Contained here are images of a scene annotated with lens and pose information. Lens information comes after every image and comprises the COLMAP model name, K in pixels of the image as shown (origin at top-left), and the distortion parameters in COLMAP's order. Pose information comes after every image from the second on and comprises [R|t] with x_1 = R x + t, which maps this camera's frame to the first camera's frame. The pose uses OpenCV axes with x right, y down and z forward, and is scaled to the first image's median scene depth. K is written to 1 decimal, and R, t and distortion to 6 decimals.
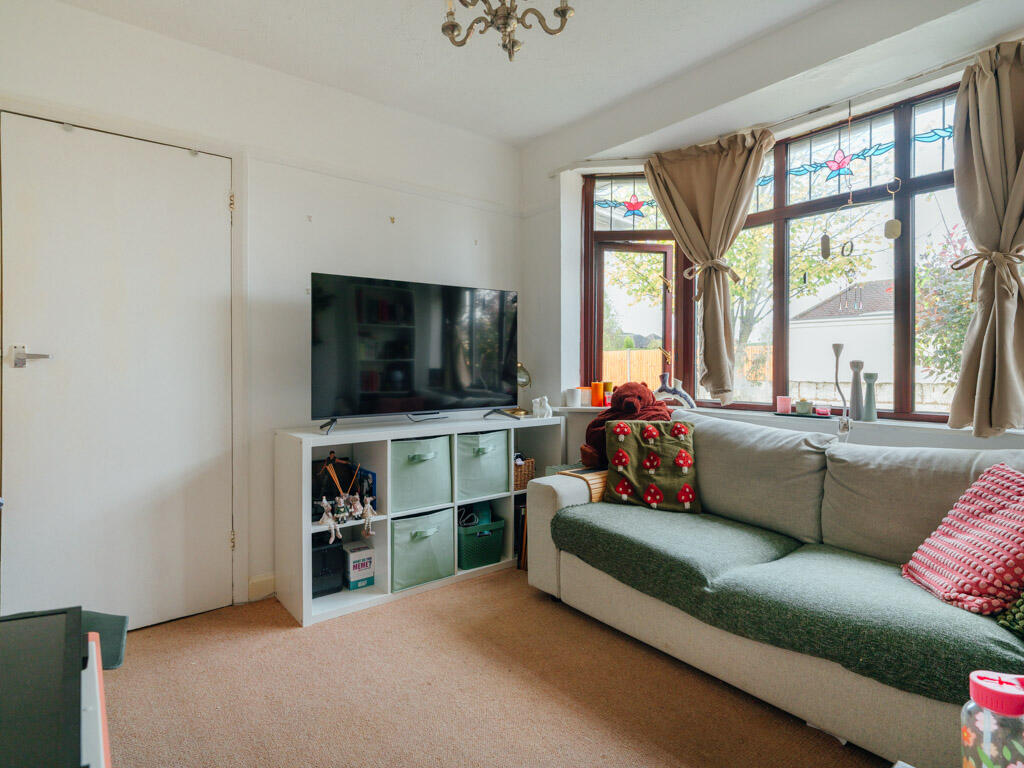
lens RADIAL K [[537.4, 0, 512.0], [0, 537.4, 384.0], [0, 0, 1]] dist [-0.041670, 0.000248]
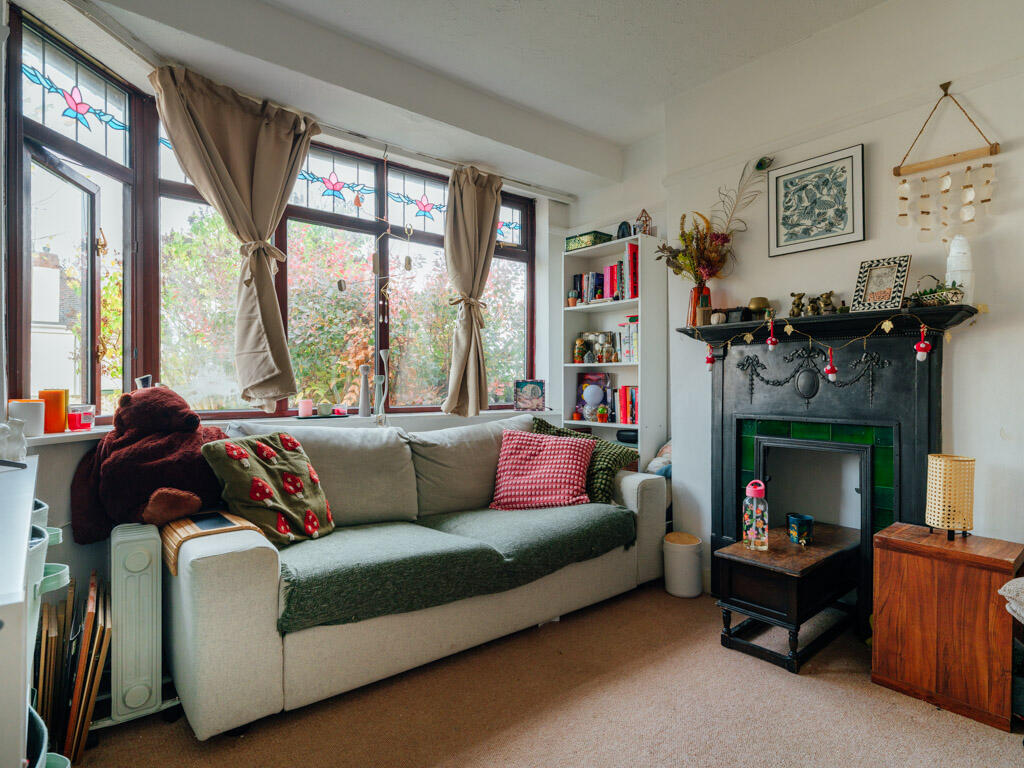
lens RADIAL K [[553.2, 0, 512.0], [0, 553.2, 384.0], [0, 0, 1]] dist [0.001368, 0.000010]
pose [[-0.008937, -0.011140, 0.999898, -0.603516], [0.021202, 0.999711, 0.011327, -0.008853], [-0.999735, 0.021301, -0.008698, 0.711577]]
